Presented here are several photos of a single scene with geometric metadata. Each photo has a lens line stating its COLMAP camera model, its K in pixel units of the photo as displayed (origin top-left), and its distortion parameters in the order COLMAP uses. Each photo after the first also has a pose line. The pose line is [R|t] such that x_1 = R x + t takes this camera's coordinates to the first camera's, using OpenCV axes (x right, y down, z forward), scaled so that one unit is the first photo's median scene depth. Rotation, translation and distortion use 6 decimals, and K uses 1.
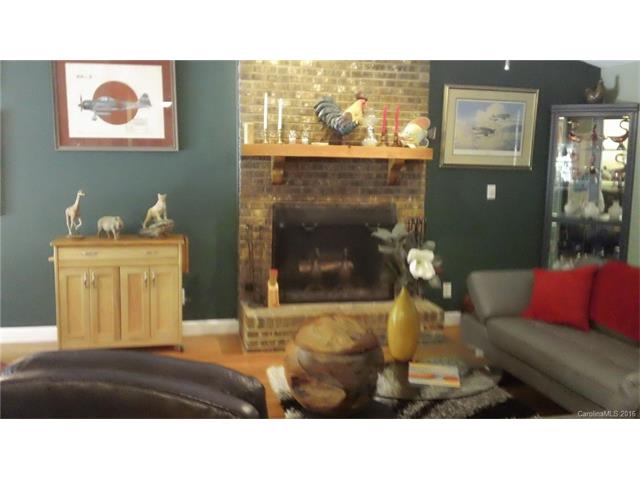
lens RADIAL K [[650.2, 0, 313.1], [0, 650.2, 220.4], [0, 0, 1]] dist [0.109502, -0.329637]
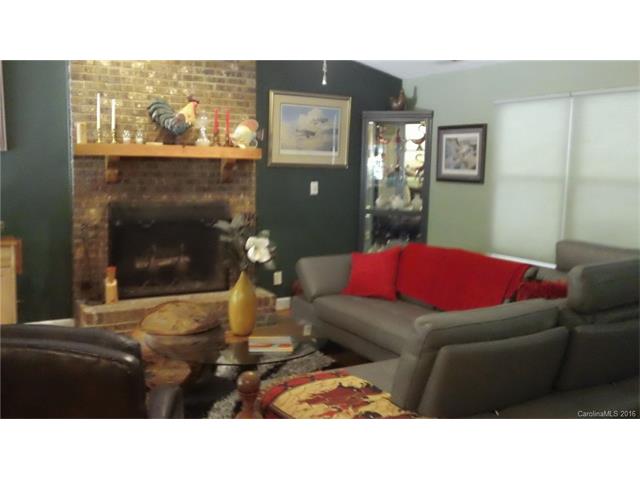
lens RADIAL K [[650.2, 0, 313.1], [0, 650.2, 220.4], [0, 0, 1]] dist [0.109502, -0.329637]
pose [[0.964801, -0.027153, 0.261577, -0.021085], [0.027268, 0.999623, 0.003192, 0.008062], [-0.261565, 0.004053, 0.965177, -0.070552]]
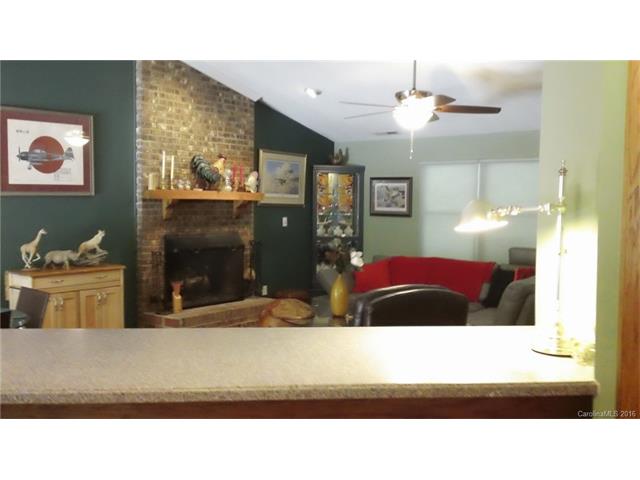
lens RADIAL K [[616.6, 0, 320.0], [0, 616.6, 240.0], [0, 0, 1]] dist [0.002674, -0.006904]
pose [[0.789854, -0.045669, 0.611592, -0.571788], [0.059406, 0.998232, -0.002180, 0.005427], [-0.610411, 0.038054, 0.791171, -0.165819]]
